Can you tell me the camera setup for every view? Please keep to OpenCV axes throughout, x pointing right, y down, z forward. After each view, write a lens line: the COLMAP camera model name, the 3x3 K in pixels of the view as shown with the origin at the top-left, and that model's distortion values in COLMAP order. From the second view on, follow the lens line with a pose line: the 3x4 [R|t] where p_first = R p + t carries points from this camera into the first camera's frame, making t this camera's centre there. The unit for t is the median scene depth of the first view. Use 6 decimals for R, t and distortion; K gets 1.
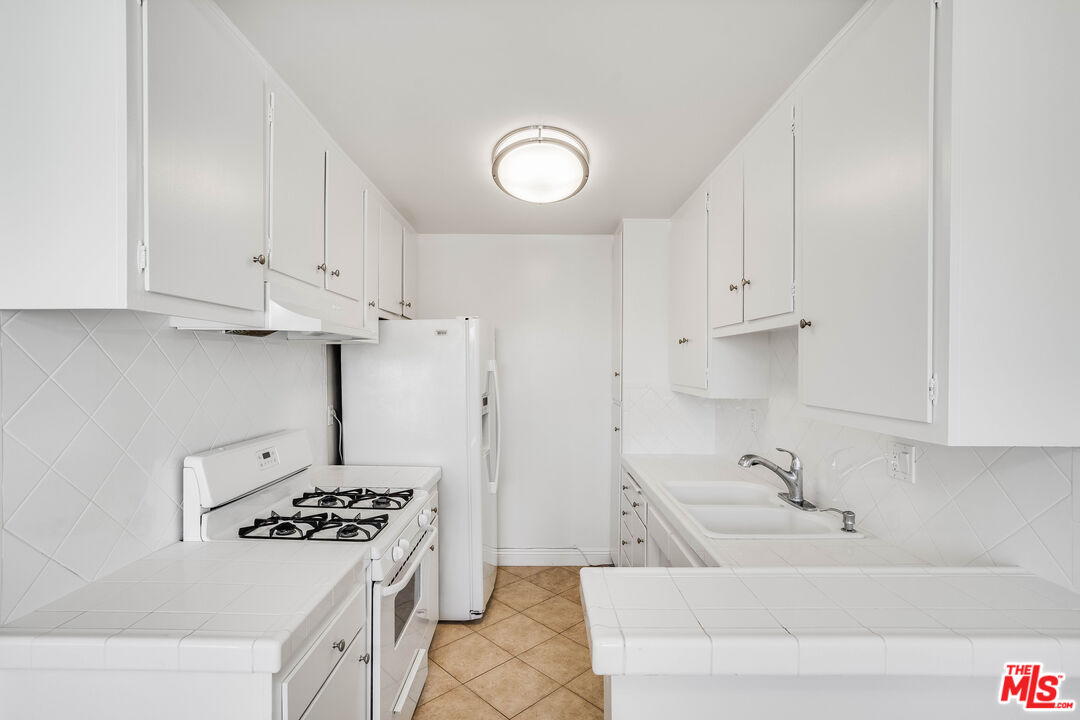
lens RADIAL K [[495.9, 0, 543.0], [0, 495.9, 363.8], [0, 0, 1]] dist [-0.025886, 0.000525]
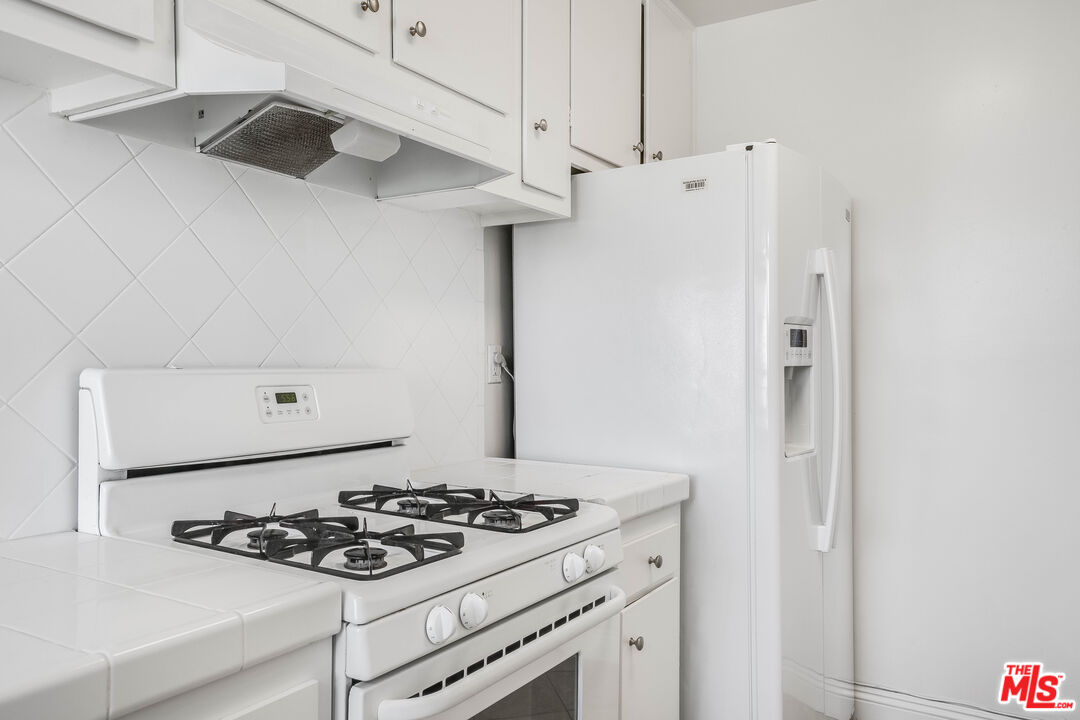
lens RADIAL K [[831.9, 0, 540.0], [0, 831.9, 360.0], [0, 0, 1]] dist [0.016491, 0.001064]
pose [[0.855728, 0.000419, -0.517426, 0.083705], [0.003889, 0.999966, 0.007242, 0.109424], [0.517411, -0.008209, 0.855697, 0.306779]]
